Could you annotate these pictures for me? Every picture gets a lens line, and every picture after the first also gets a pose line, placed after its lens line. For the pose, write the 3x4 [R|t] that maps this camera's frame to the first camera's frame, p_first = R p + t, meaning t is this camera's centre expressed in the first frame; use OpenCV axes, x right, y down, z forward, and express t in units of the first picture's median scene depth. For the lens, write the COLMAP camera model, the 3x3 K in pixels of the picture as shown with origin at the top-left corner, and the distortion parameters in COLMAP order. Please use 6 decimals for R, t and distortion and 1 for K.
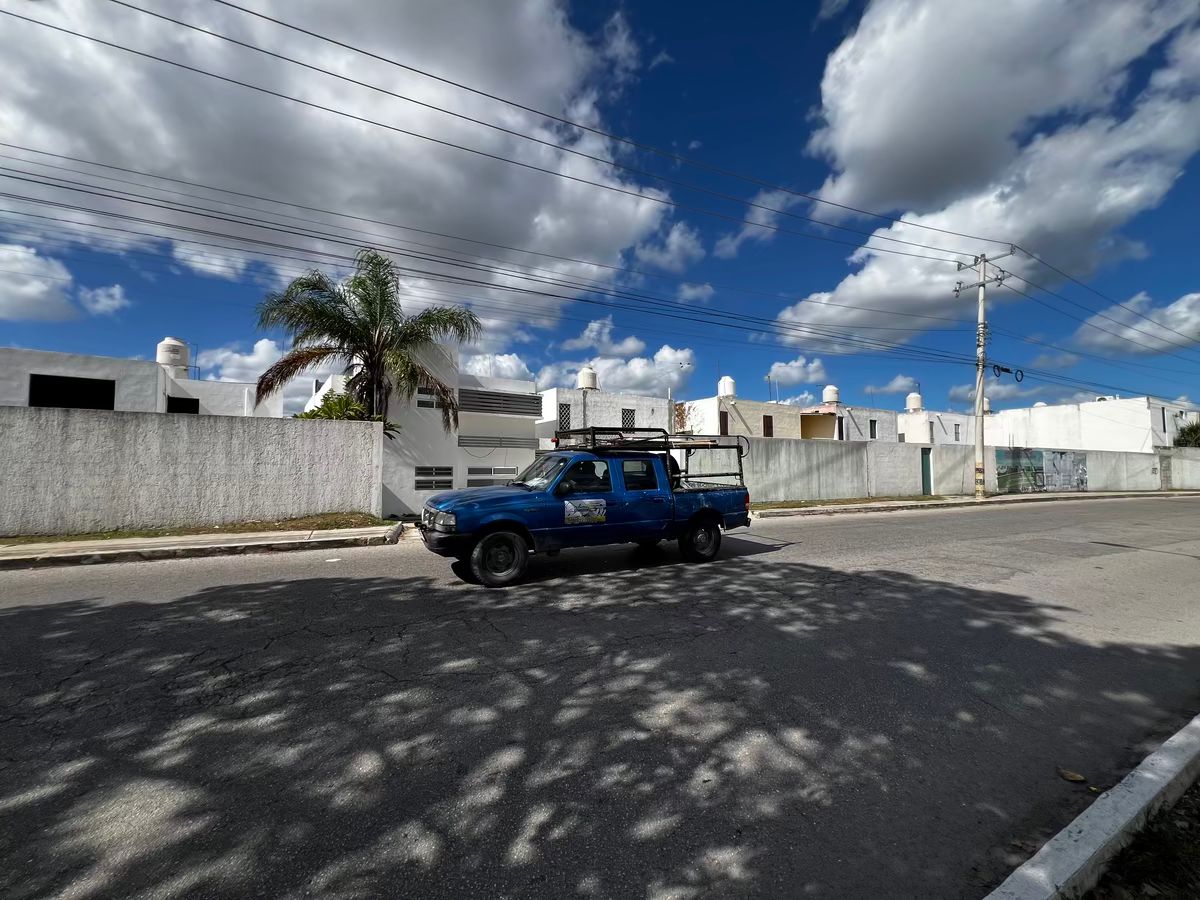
lens RADIAL K [[486.9, 0, 600.5], [0, 486.9, 438.7], [0, 0, 1]] dist [-0.001715, -0.000035]
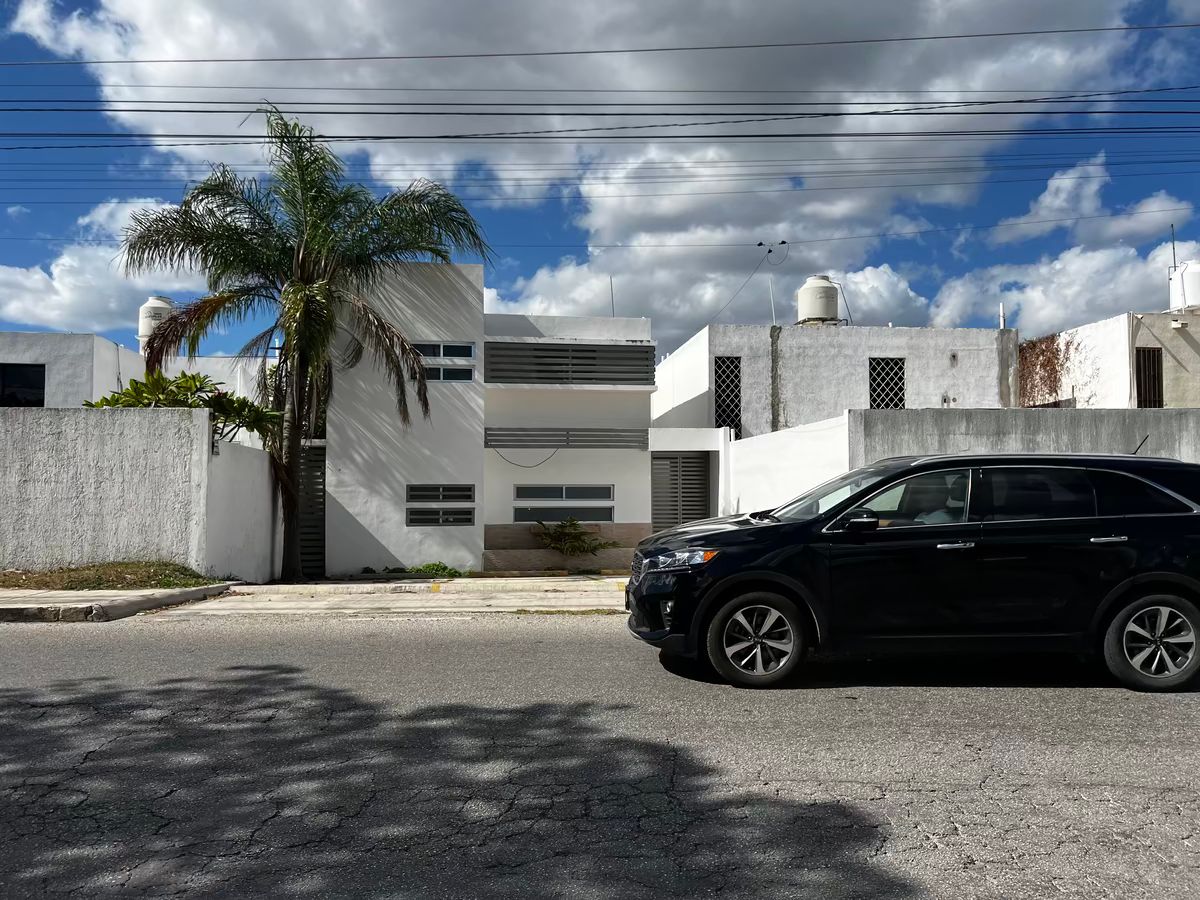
lens RADIAL K [[909.4, 0, 604.4], [0, 909.4, 455.8], [0, 0, 1]] dist [0.069071, -0.081554]
pose [[0.884006, -0.015527, -0.467217, 0.318031], [0.028024, 0.999411, 0.019810, 0.009110], [0.466634, -0.030605, 0.883921, 0.171199]]
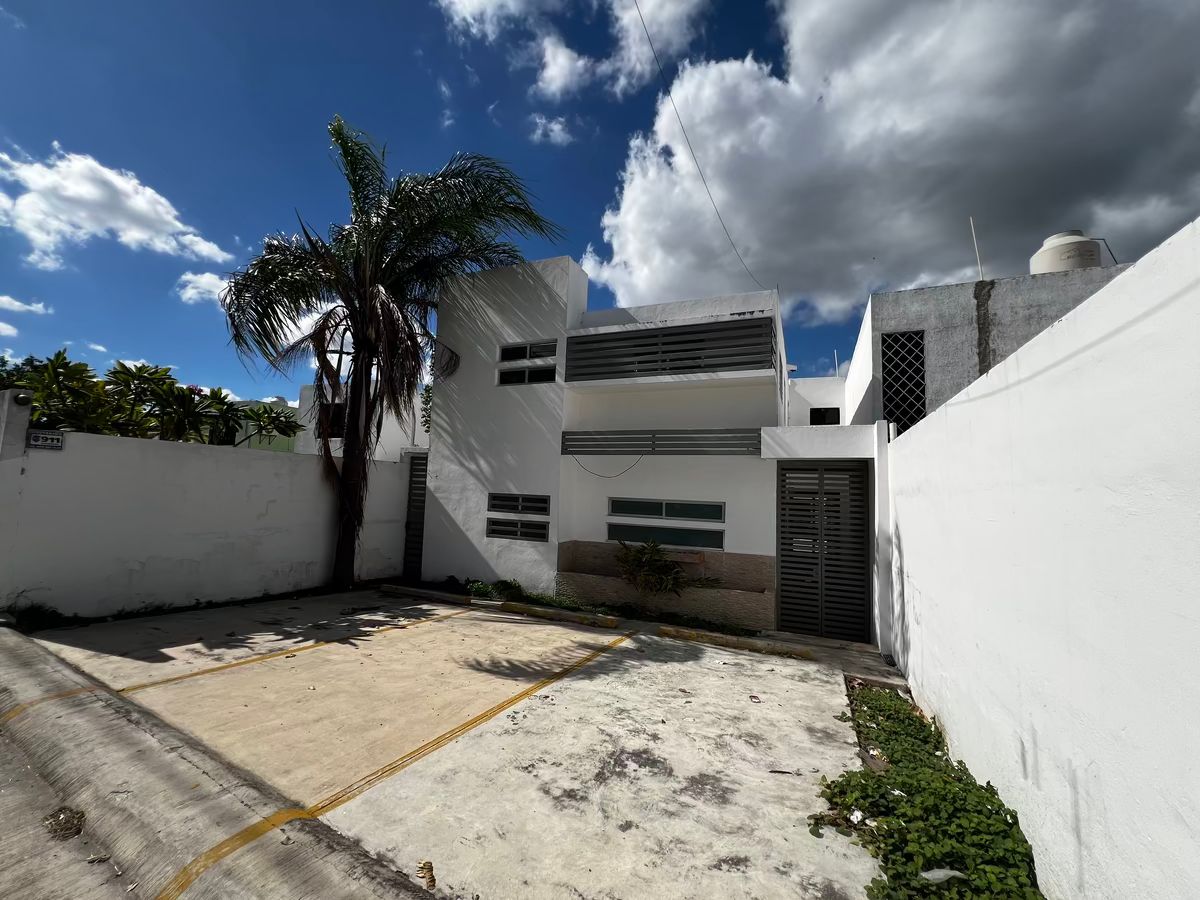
lens RADIAL K [[495.5, 0, 605.1], [0, 495.5, 446.8], [0, 0, 1]] dist [-0.003833, -0.000021]
pose [[0.503800, -0.057290, -0.861919, 0.161696], [0.016599, 0.998256, -0.056650, 0.039279], [0.863661, 0.014233, 0.503872, 0.830298]]
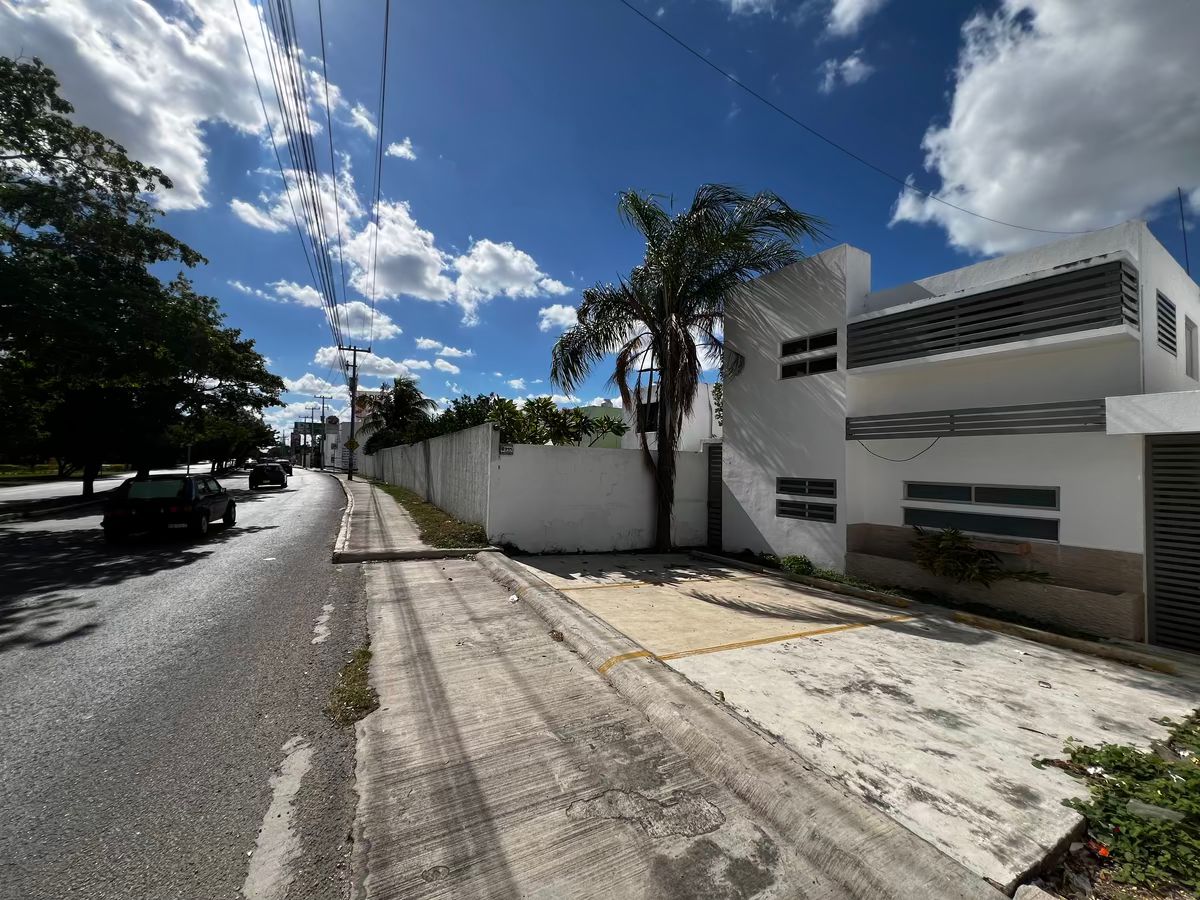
lens RADIAL K [[496.9, 0, 600.0], [0, 496.9, 450.0], [0, 0, 1]] dist [0.024127, -0.010536]
pose [[-0.069948, -0.029483, -0.997115, 0.250320], [0.041606, 0.998607, -0.032446, 0.034504], [0.996683, -0.043755, -0.068623, 0.822755]]
